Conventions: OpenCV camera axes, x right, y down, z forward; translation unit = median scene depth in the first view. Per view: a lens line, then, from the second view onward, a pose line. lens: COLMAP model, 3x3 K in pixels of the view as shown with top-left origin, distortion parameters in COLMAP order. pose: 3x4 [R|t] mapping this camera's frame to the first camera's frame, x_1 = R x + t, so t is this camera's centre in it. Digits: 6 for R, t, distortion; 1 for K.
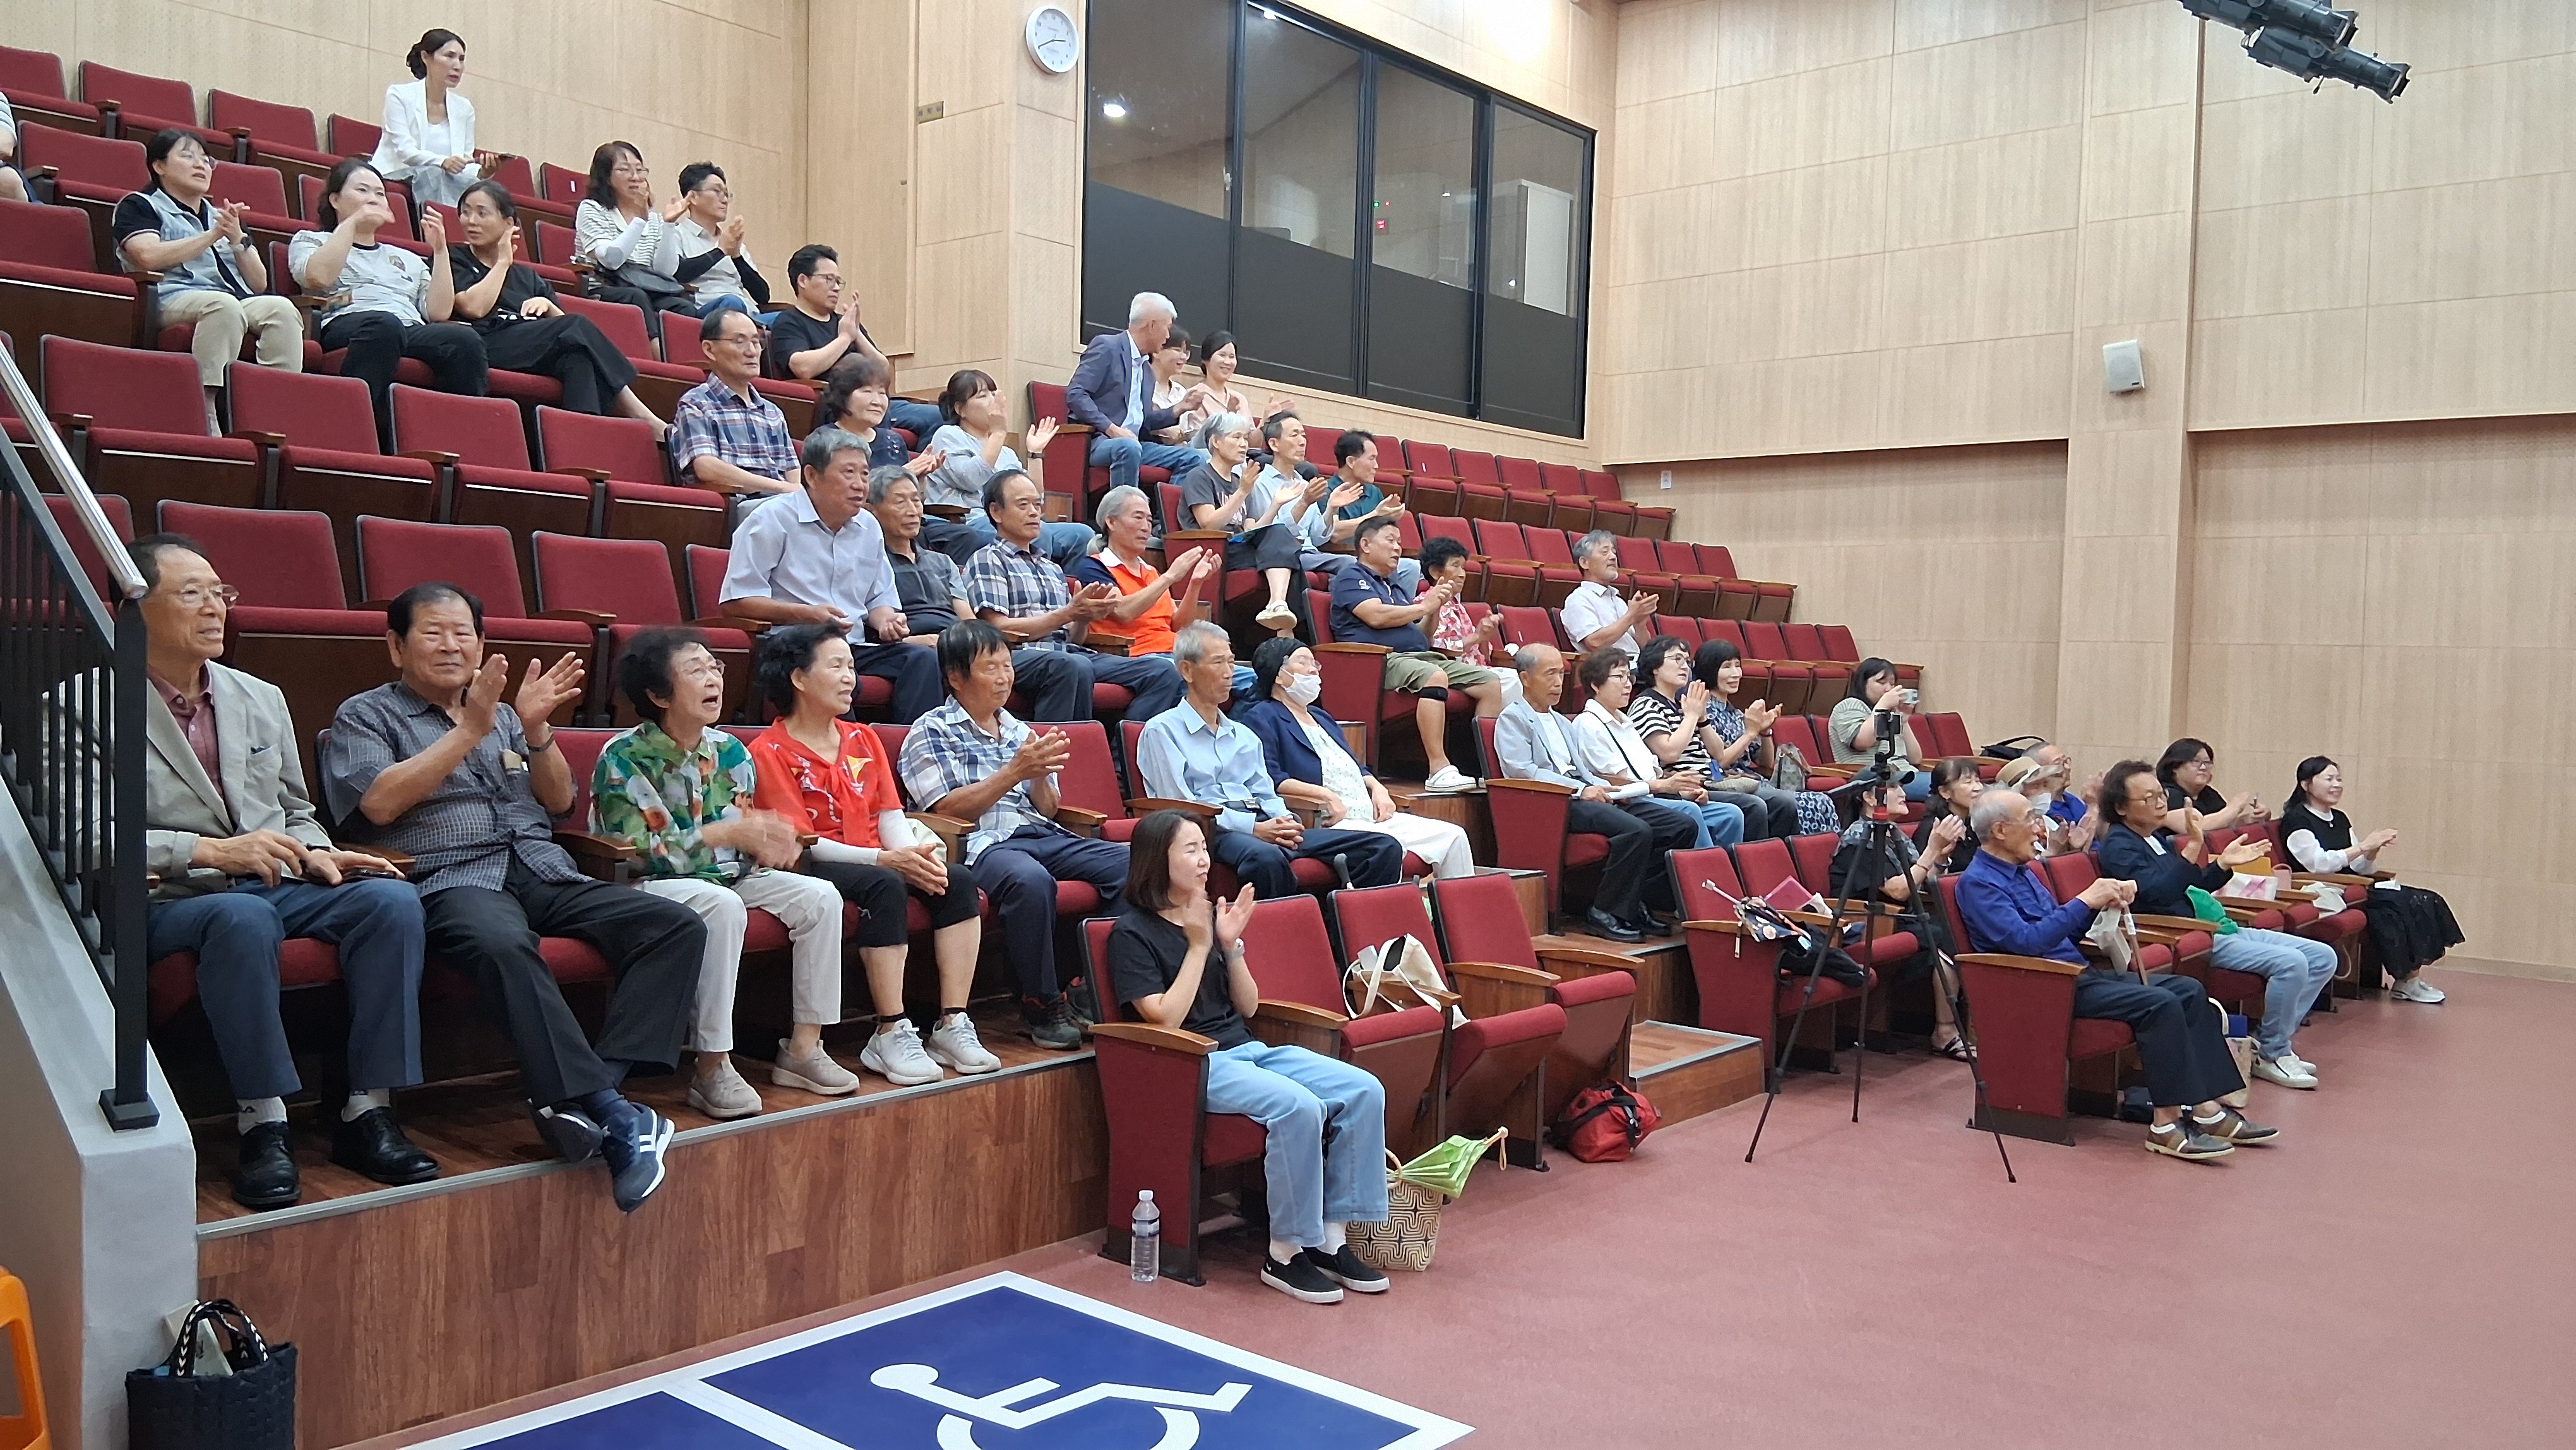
lens RADIAL K [[1973.7, 0, 1288.7], [0, 1973.7, 729.7], [0, 0, 1]] dist [-0.004539, -0.021465]
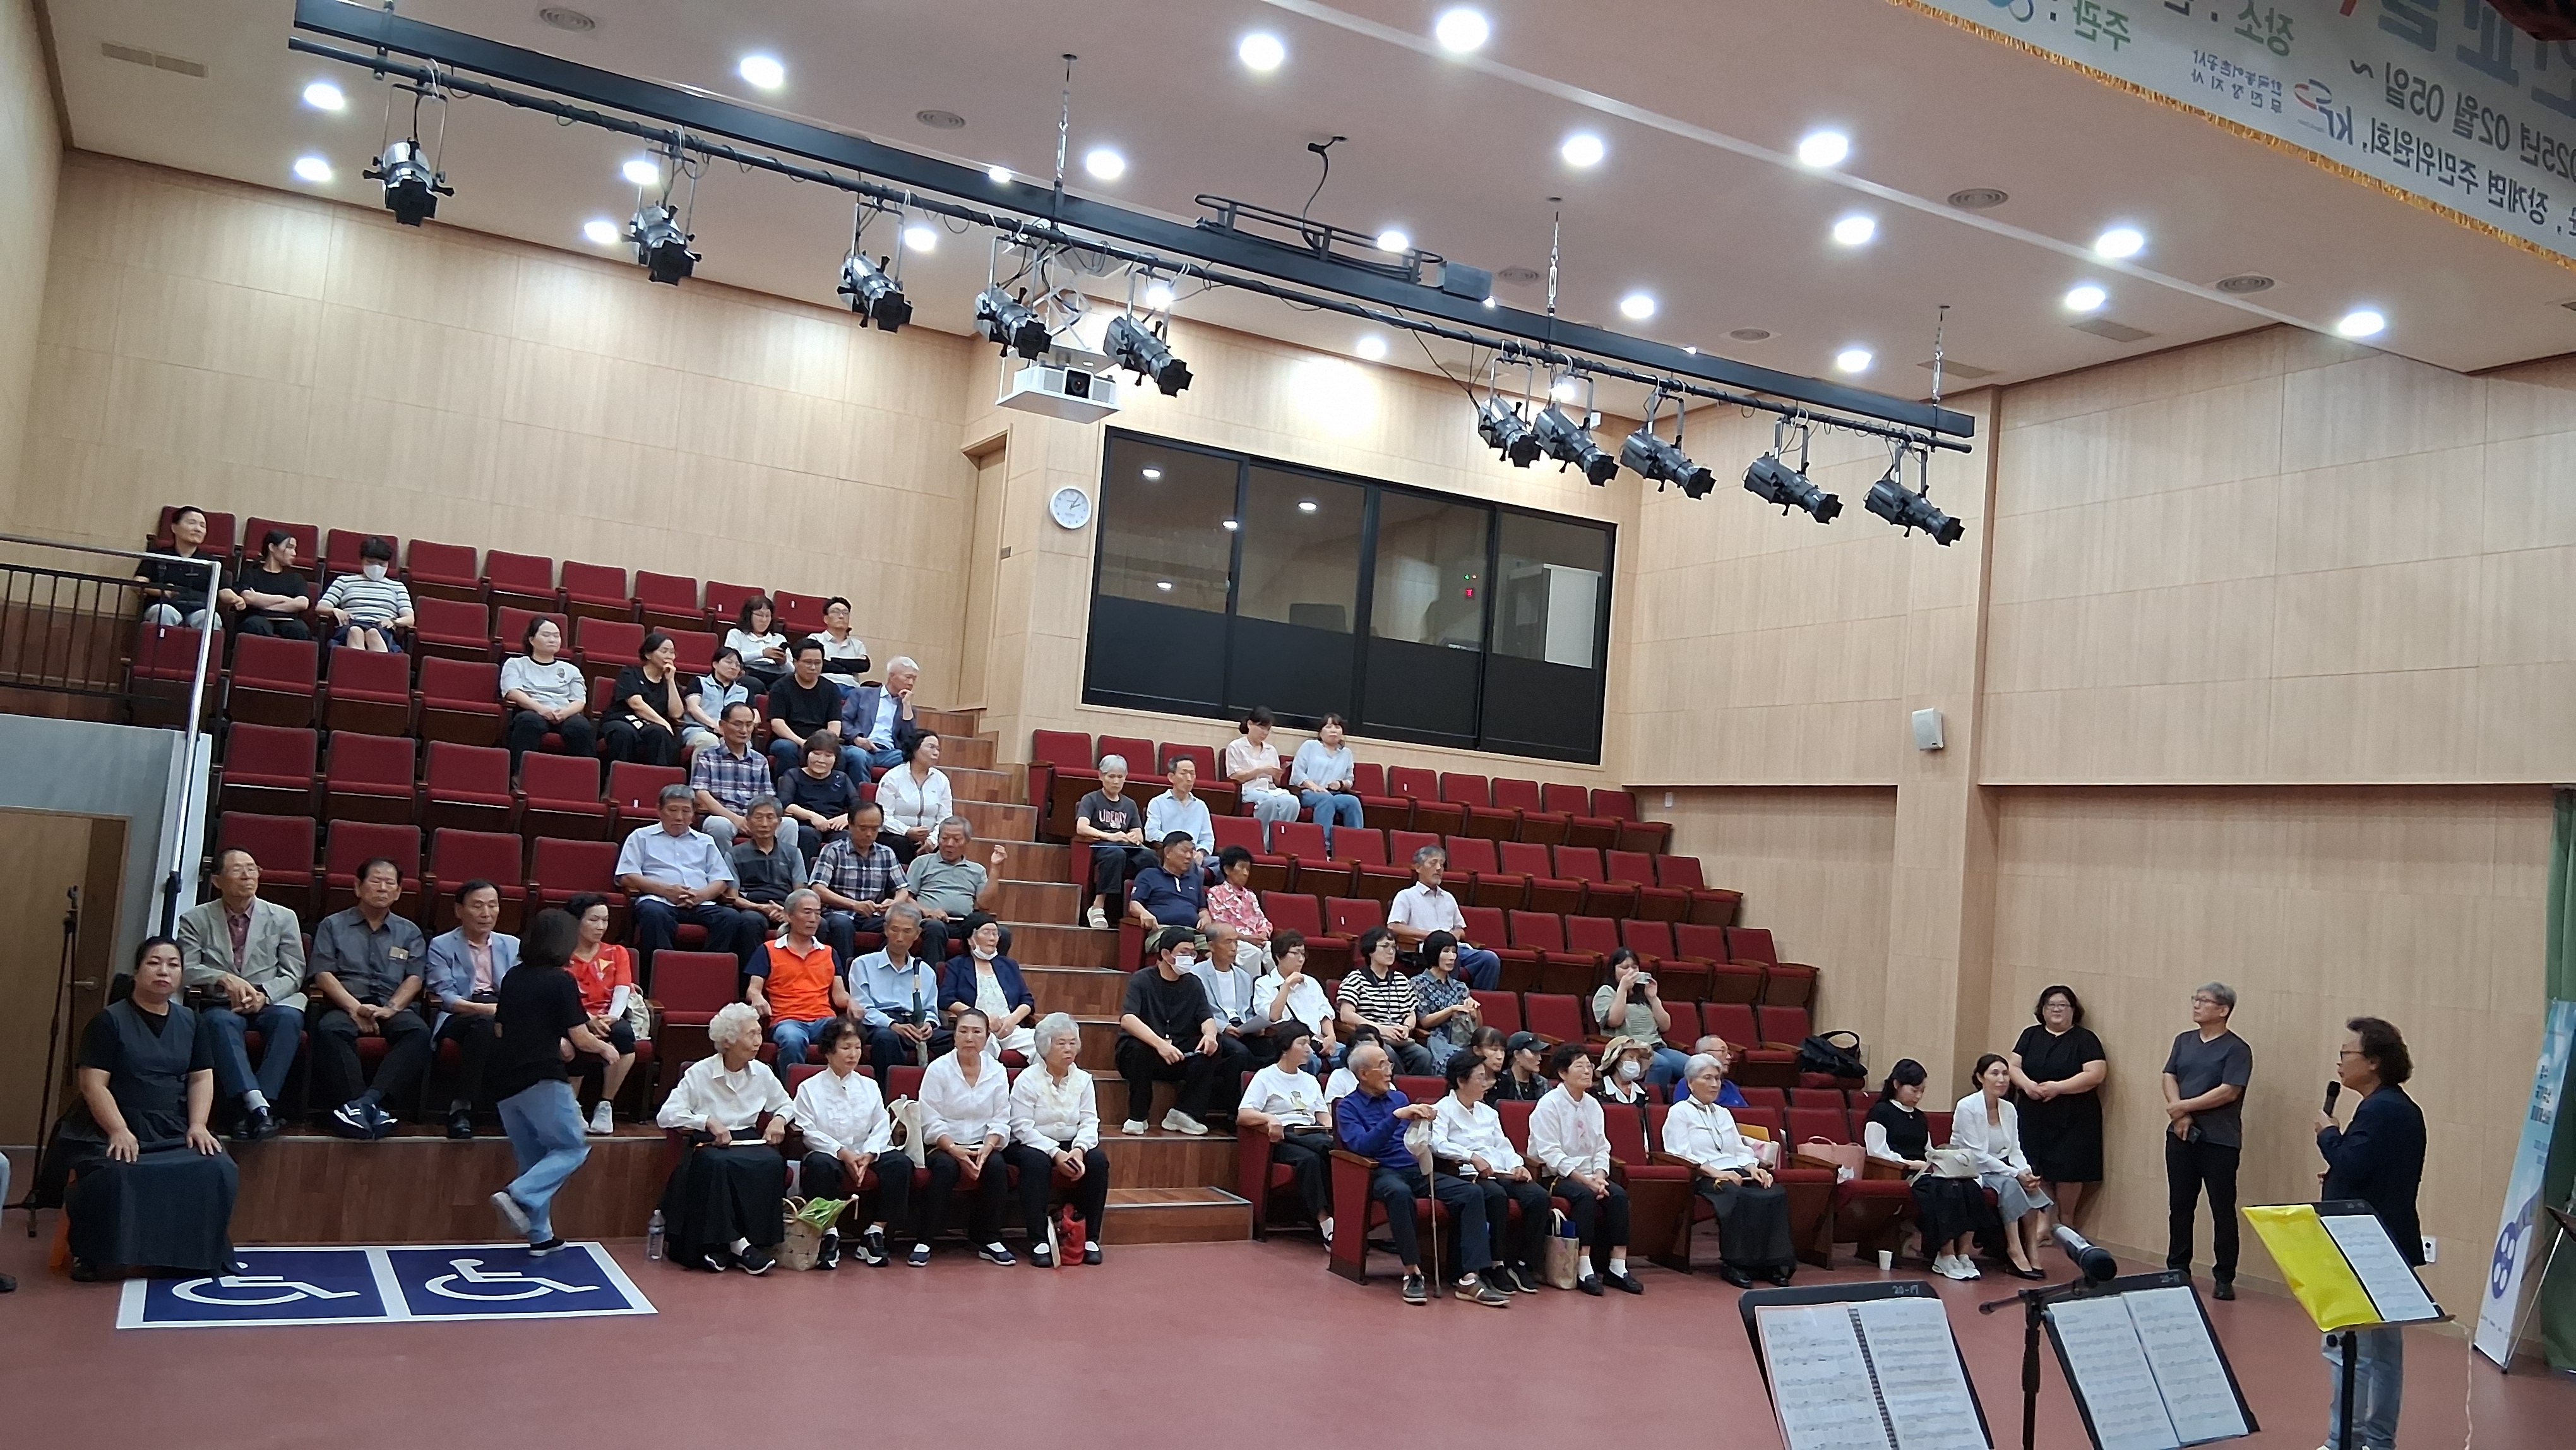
lens RADIAL K [[1973.7, 0, 1286.8], [0, 1973.7, 725.7], [0, 0, 1]] dist [-0.004539, -0.021465]
pose [[0.921361, 0.025673, -0.387859, 0.529341], [-0.074272, 0.991060, -0.110834, -0.022883], [0.381546, 0.130925, 0.915031, -0.257610]]
